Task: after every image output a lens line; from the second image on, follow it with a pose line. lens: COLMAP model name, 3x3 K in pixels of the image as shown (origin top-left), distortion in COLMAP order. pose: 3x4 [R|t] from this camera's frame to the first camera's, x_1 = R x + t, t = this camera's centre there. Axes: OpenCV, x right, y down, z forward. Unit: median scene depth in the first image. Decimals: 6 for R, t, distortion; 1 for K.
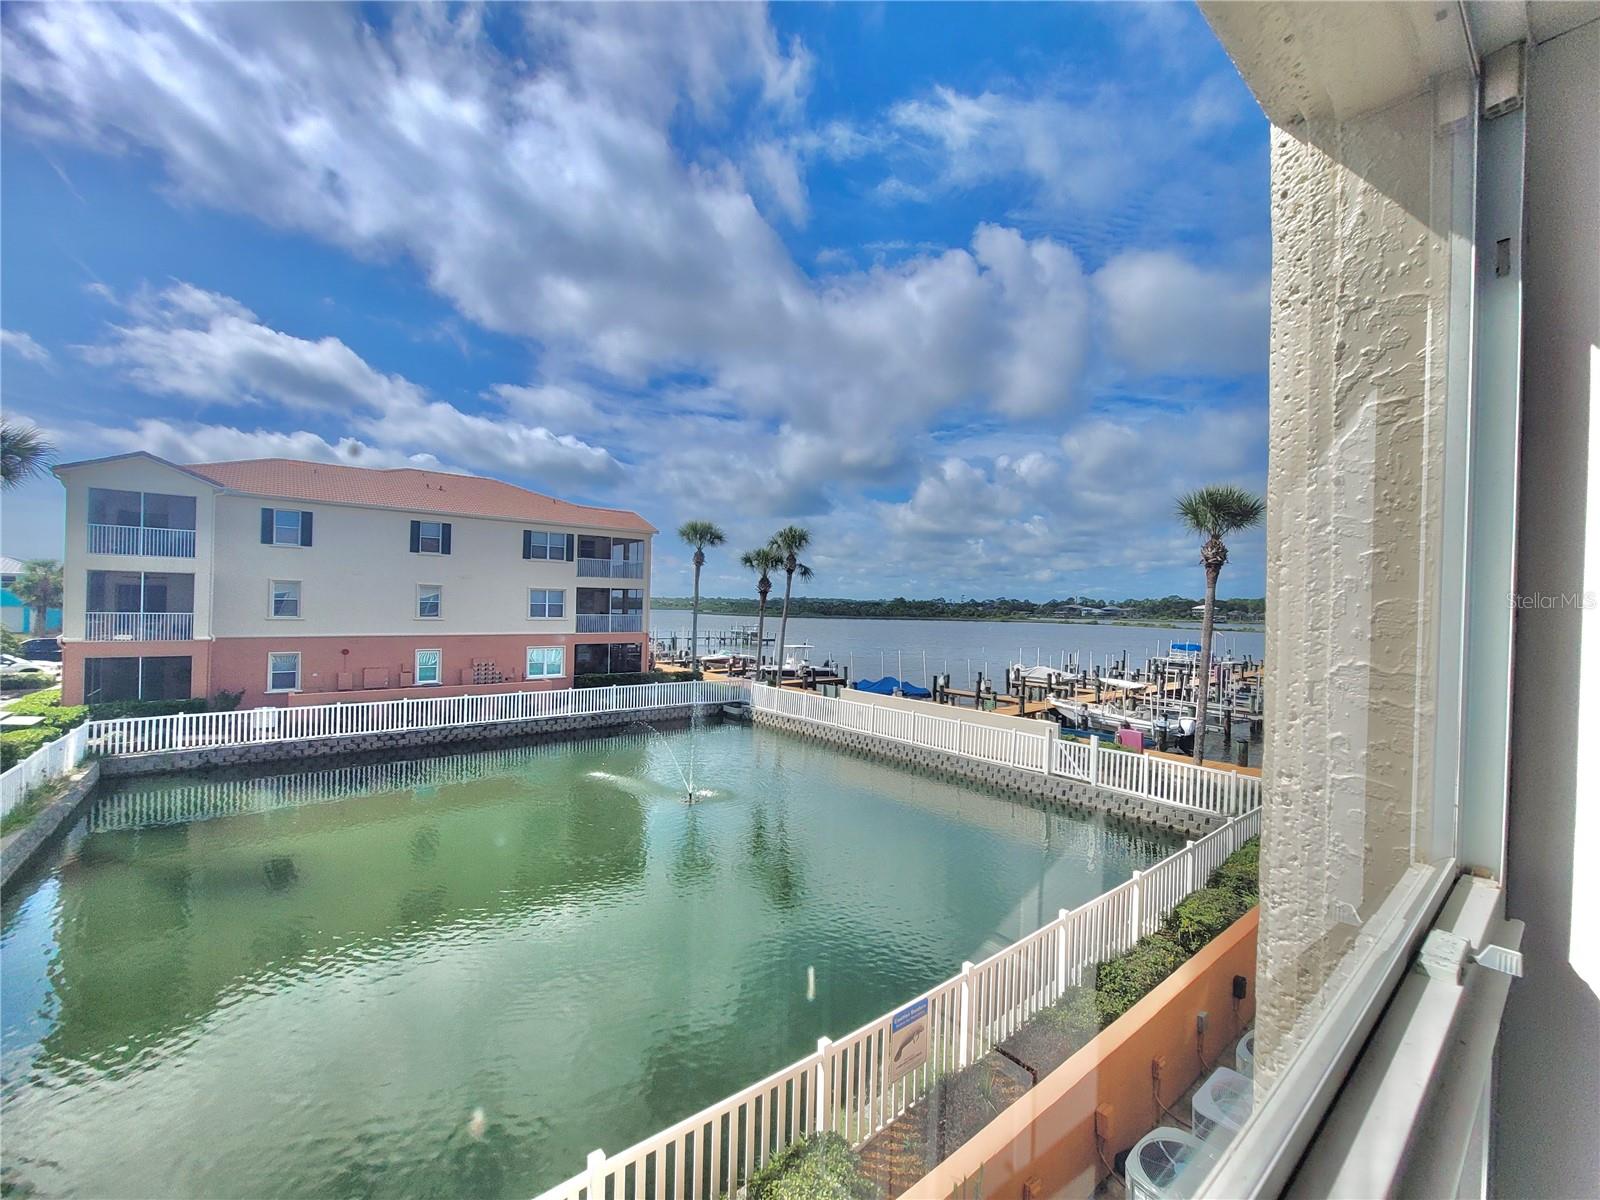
lens RADIAL K [[646.4, 0, 800.0], [0, 646.4, 600.0], [0, 0, 1]] dist [-0.001881, 0.000972]
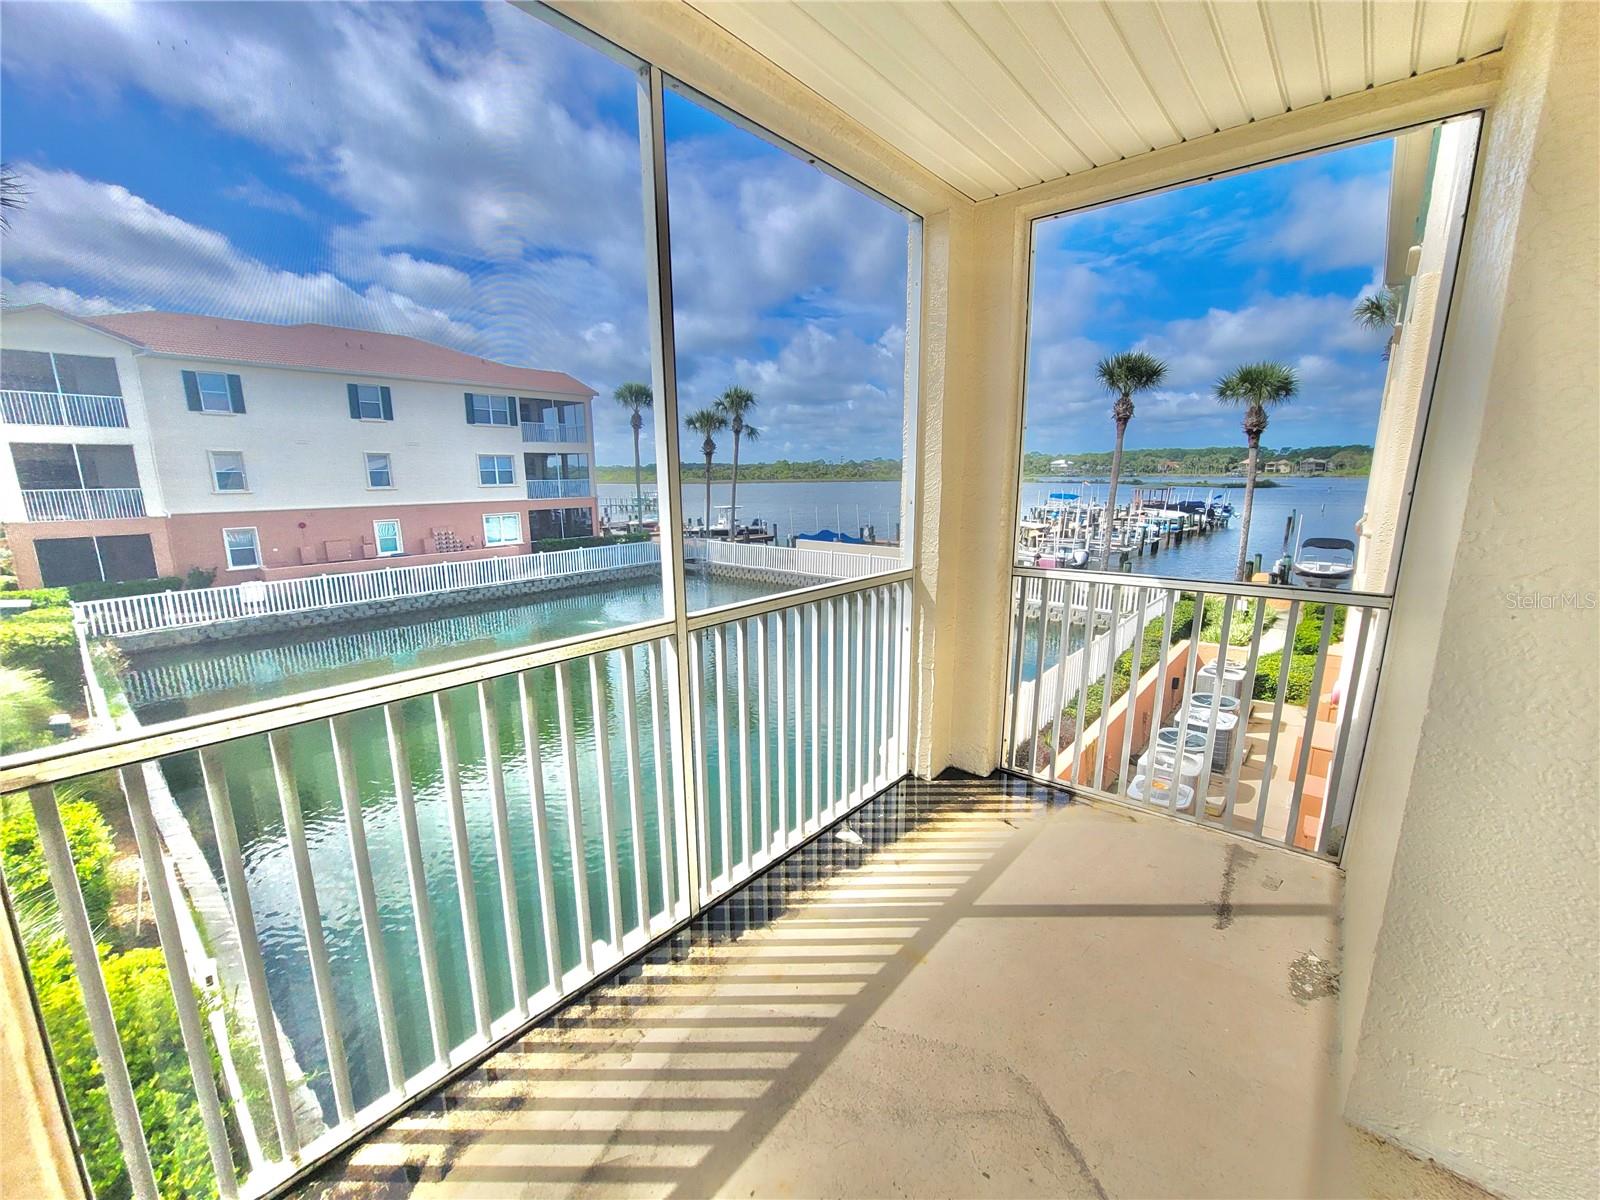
lens RADIAL K [[646.4, 0, 800.0], [0, 646.4, 600.0], [0, 0, 1]] dist [-0.001881, 0.000972]
pose [[0.982319, -0.063833, 0.175998, -0.142306], [0.026232, 0.977733, 0.208207, 0.007310], [-0.185369, -0.199909, 0.962120, -0.095528]]
